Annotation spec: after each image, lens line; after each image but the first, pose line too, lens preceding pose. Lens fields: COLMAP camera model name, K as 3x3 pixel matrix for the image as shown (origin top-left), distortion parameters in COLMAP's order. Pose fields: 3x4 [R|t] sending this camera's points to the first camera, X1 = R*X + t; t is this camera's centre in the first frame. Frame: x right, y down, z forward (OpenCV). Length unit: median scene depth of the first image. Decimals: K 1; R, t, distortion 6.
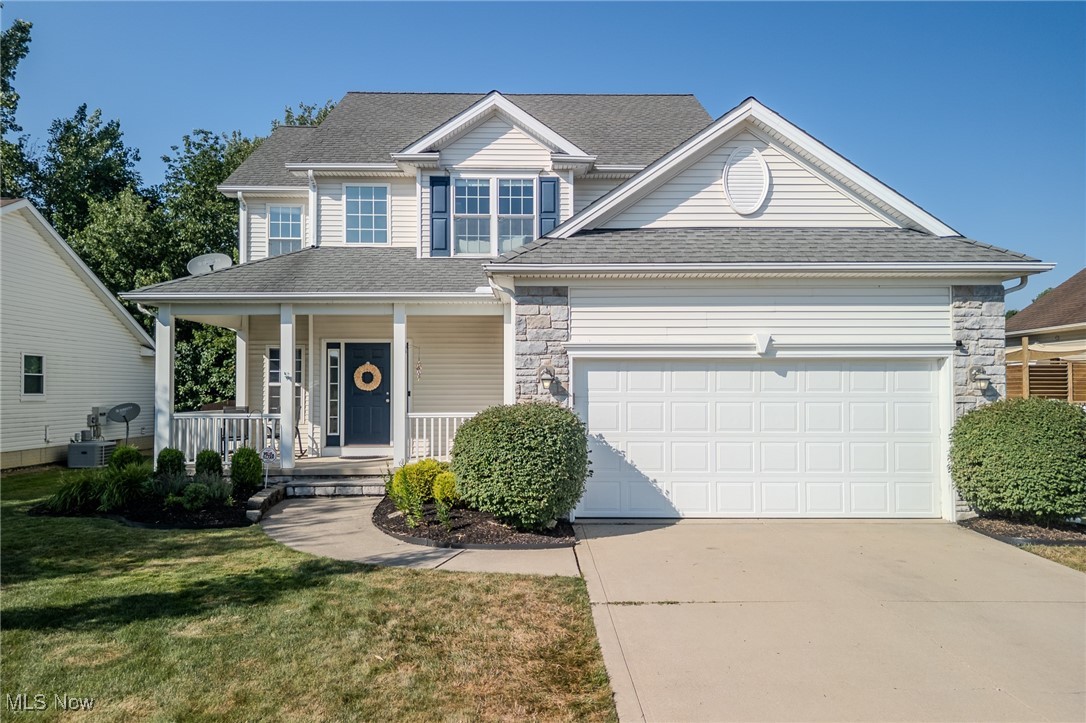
lens RADIAL K [[752.4, 0, 560.1], [0, 752.4, 358.6], [0, 0, 1]] dist [0.006225, 0.000786]
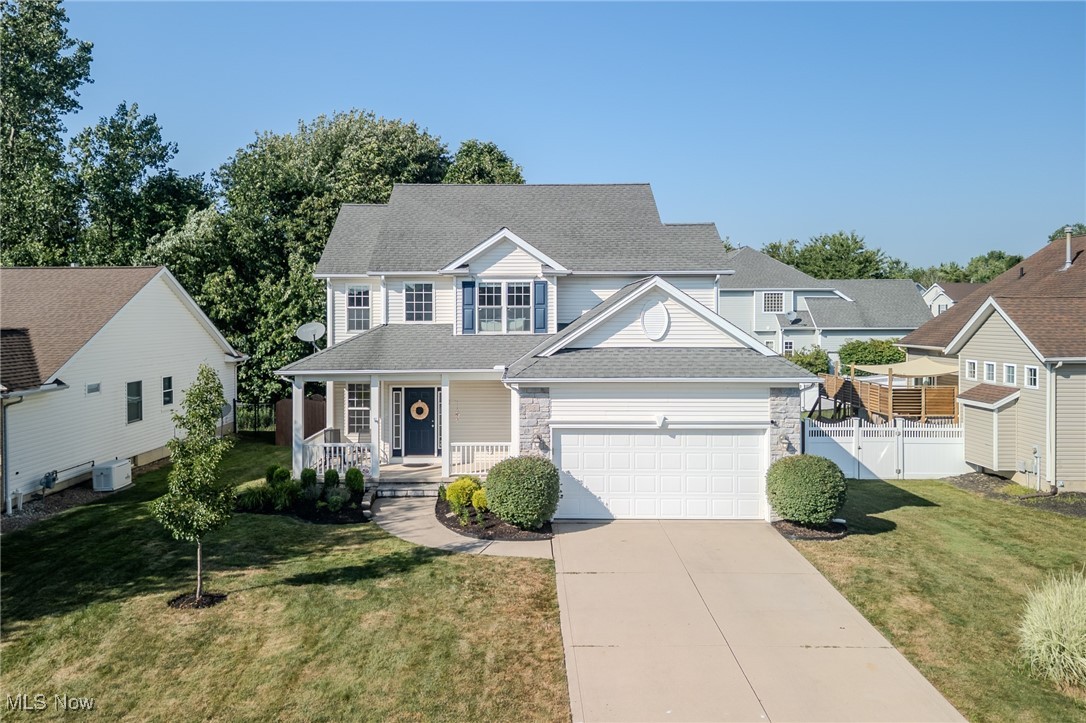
lens RADIAL K [[797.6, 0, 540.5], [0, 797.6, 295.3], [0, 0, 1]] dist [0.012054, -0.000063]
pose [[0.999664, -0.000876, -0.025892, 0.037837], [0.001261, 0.999889, 0.014862, -0.338189], [0.025876, -0.014889, 0.999554, -0.856956]]
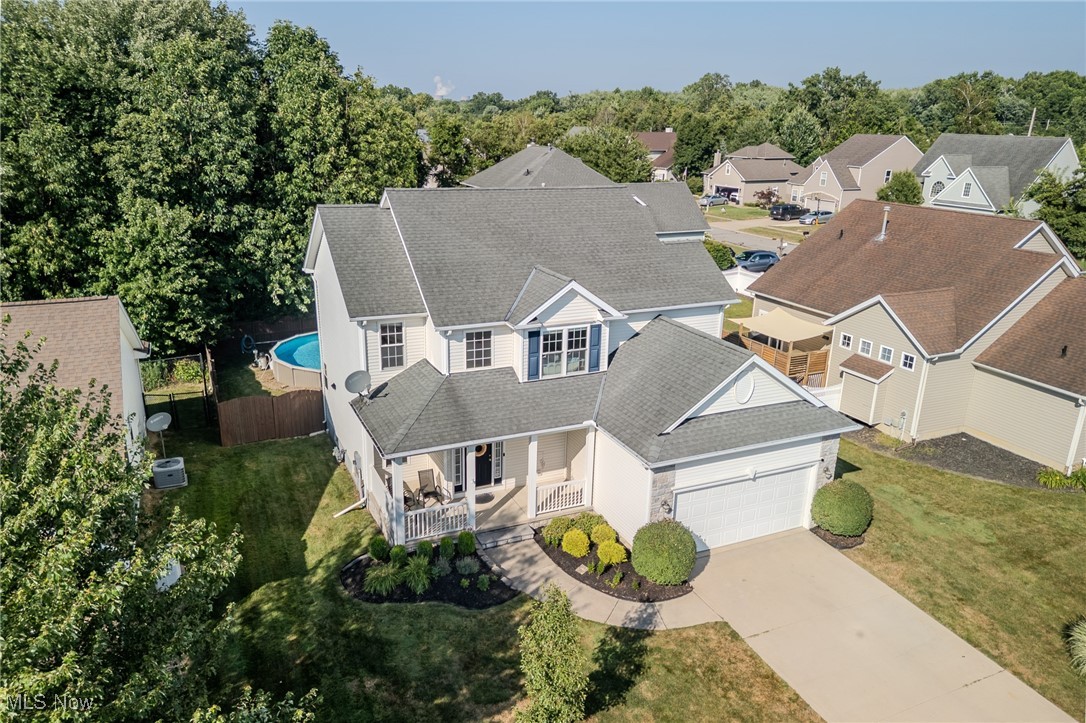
lens RADIAL K [[753.8, 0, 543.9], [0, 753.8, 327.3], [0, 0, 1]] dist [0.006112, 0.000540]
pose [[0.919232, -0.078788, 0.385753, -1.057183], [-0.044640, 0.952598, 0.300939, -1.023578], [-0.391178, -0.293852, 0.872142, -0.512937]]
